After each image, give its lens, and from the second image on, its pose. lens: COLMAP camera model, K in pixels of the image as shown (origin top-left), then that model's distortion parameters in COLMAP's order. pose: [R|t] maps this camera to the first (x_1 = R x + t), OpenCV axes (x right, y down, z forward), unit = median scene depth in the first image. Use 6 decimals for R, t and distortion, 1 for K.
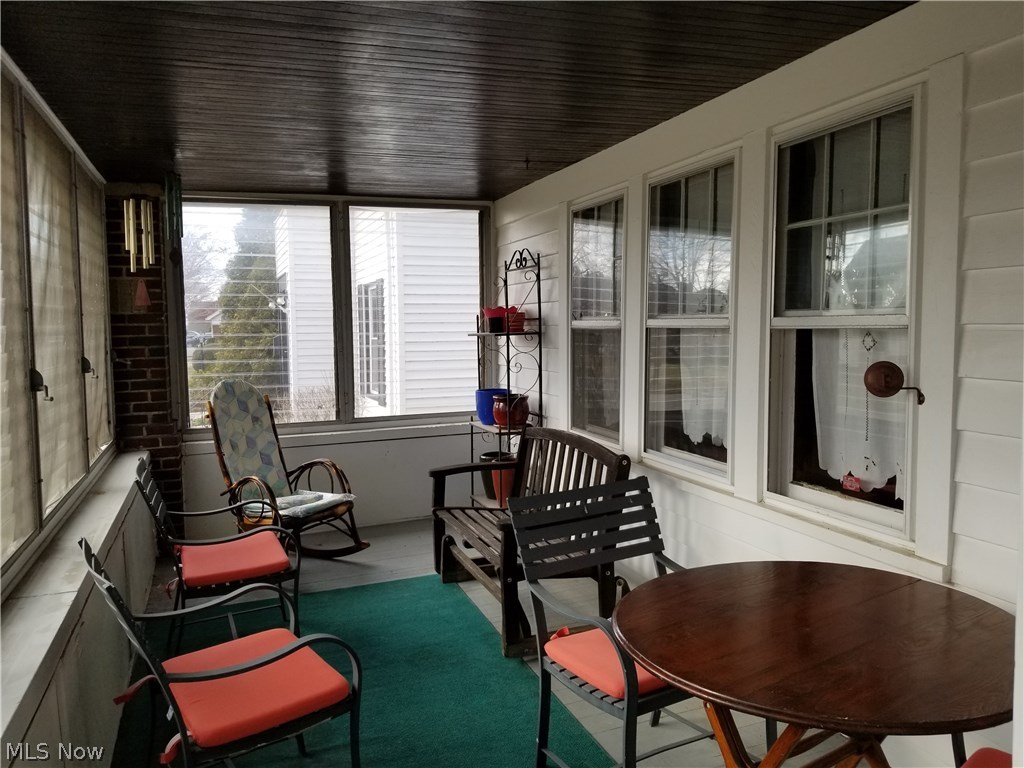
lens RADIAL K [[792.0, 0, 511.3], [0, 792.0, 391.7], [0, 0, 1]] dist [0.072380, -0.120961]
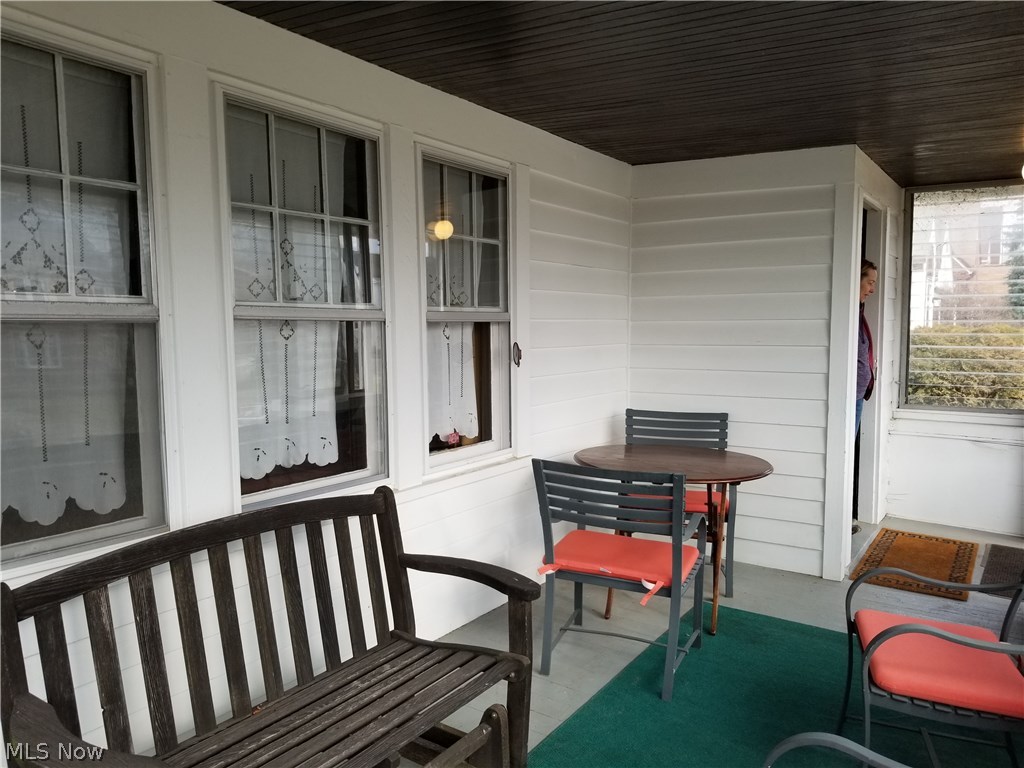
lens RADIAL K [[792.0, 0, 511.3], [0, 792.0, 391.7], [0, 0, 1]] dist [0.072380, -0.120961]
pose [[-0.595842, -0.066604, 0.800335, -0.678561], [0.066759, 0.988998, 0.132006, -0.128794], [-0.800322, 0.132084, -0.584841, 1.679612]]
